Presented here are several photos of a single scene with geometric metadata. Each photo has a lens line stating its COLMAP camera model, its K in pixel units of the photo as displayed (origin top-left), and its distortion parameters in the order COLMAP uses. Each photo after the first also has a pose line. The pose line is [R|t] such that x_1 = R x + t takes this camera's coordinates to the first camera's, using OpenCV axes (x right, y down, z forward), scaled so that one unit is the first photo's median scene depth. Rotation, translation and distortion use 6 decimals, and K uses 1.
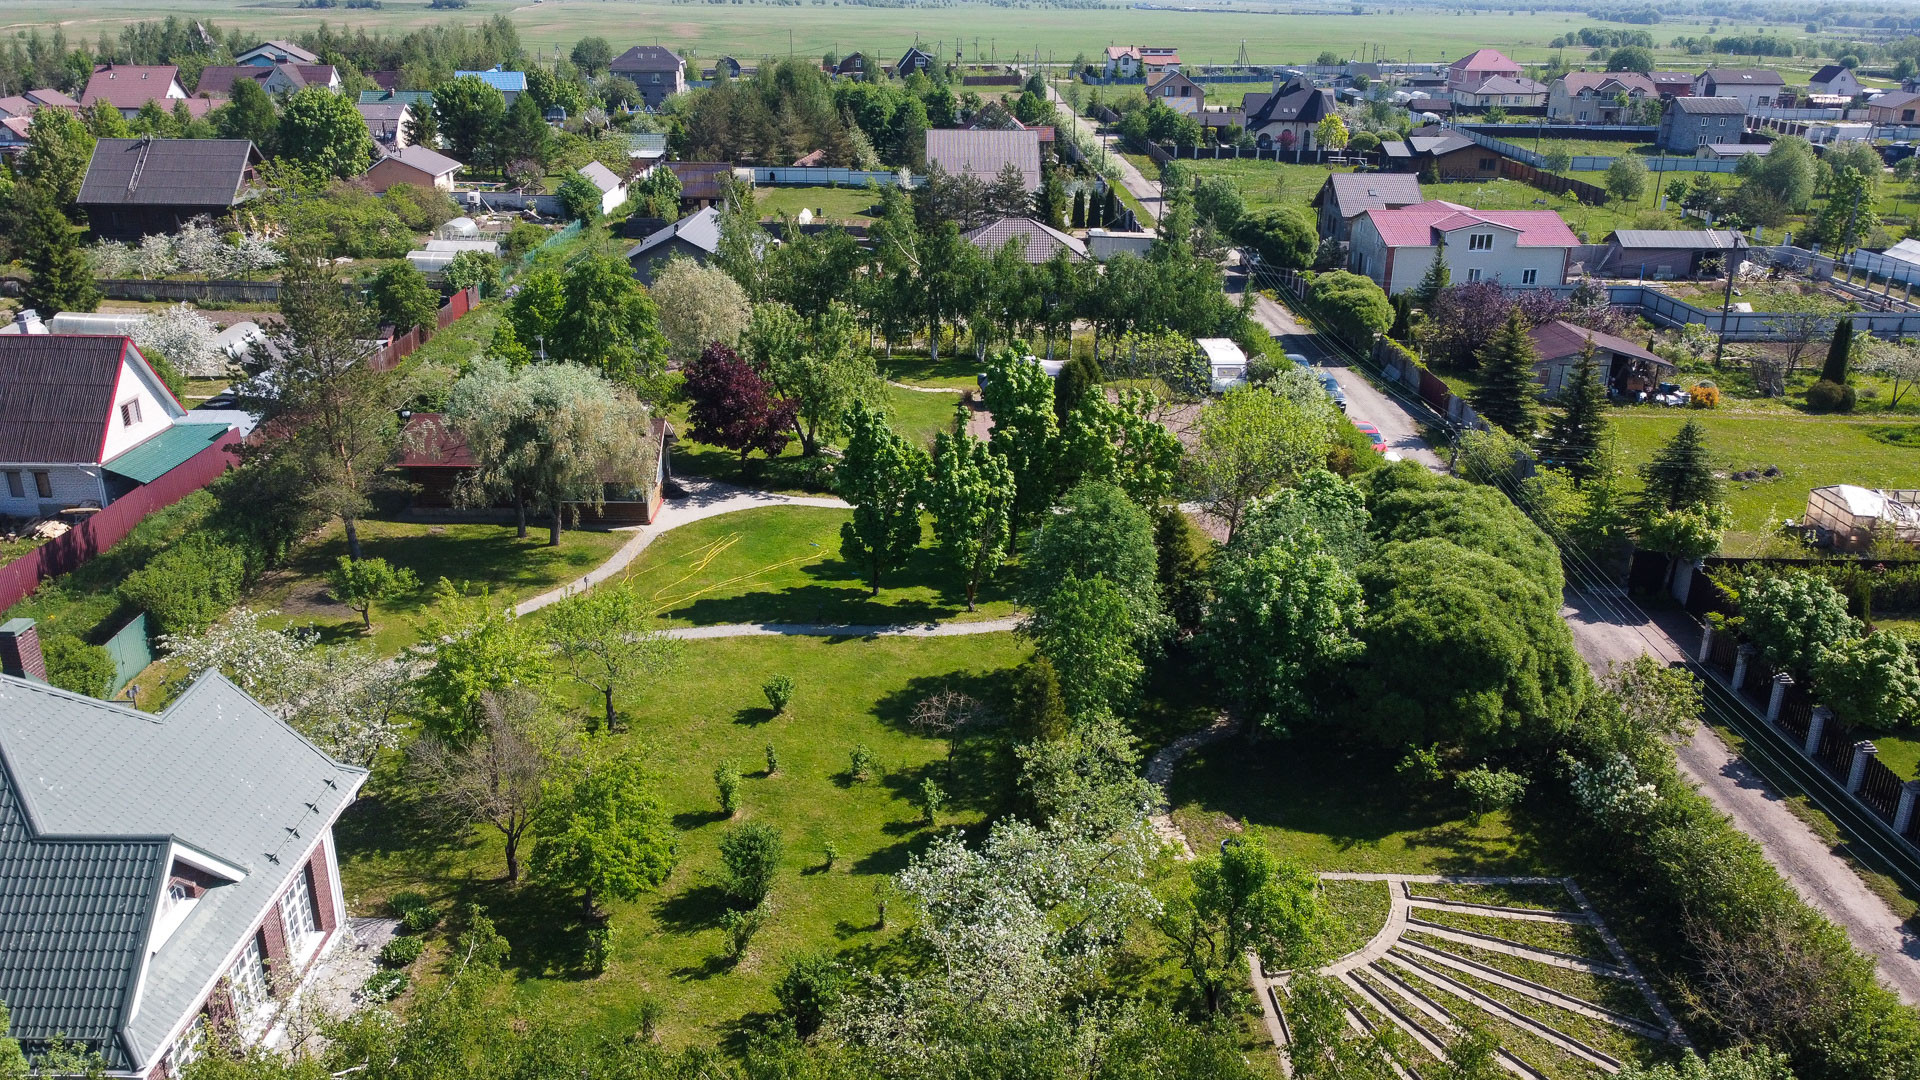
lens RADIAL K [[1474.5, 0, 960.0], [0, 1474.5, 540.0], [0, 0, 1]] dist [0.008474, -0.010112]
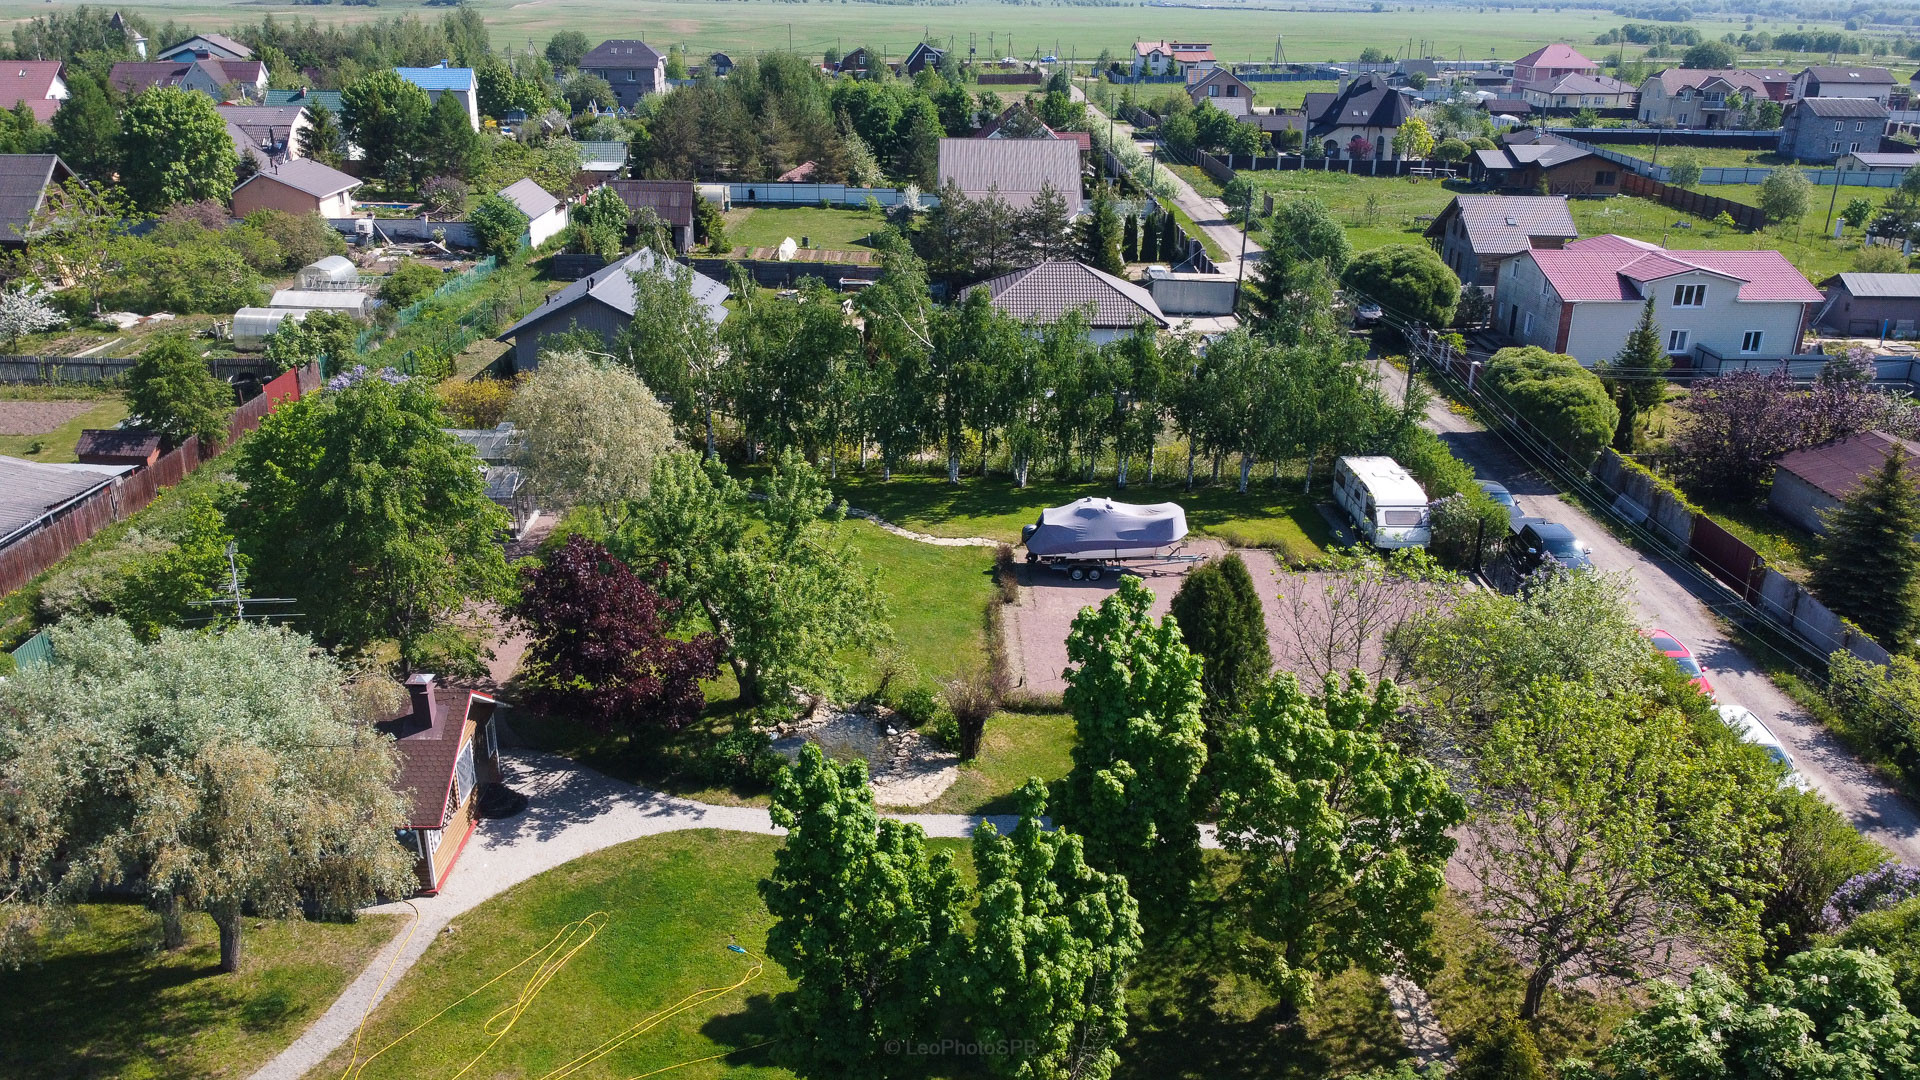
lens RADIAL K [[1474.5, 0, 960.0], [0, 1474.5, 540.0], [0, 0, 1]] dist [0.008474, -0.010112]
pose [[0.999982, 0.002044, -0.005579, -0.007510], [-0.002041, 0.999998, 0.000481, -0.067425], [0.005580, -0.000470, 0.999984, 0.220481]]
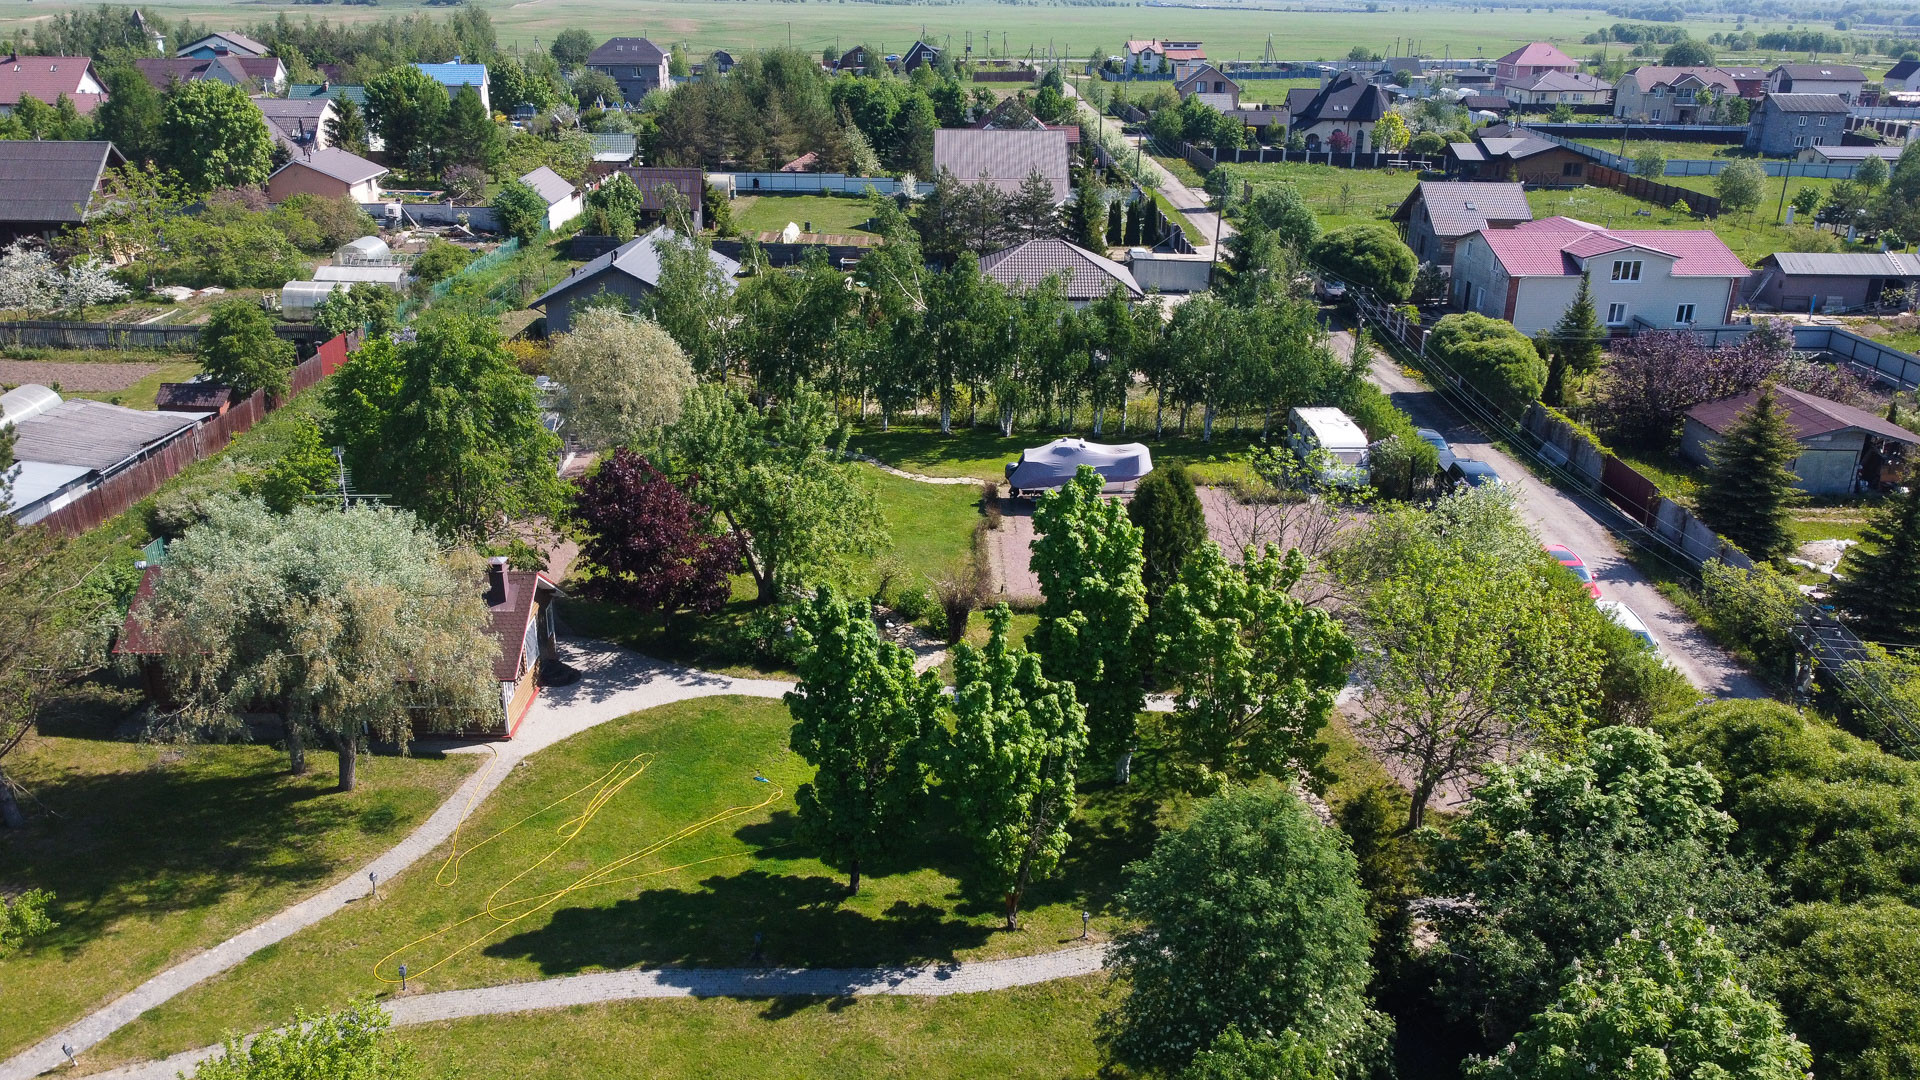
lens RADIAL K [[1474.5, 0, 960.0], [0, 1474.5, 540.0], [0, 0, 1]] dist [0.008474, -0.010112]
pose [[0.999991, 0.001847, -0.003925, -0.004879], [-0.001846, 0.999998, 0.000432, -0.047318], [0.003926, -0.000425, 0.999992, 0.168855]]
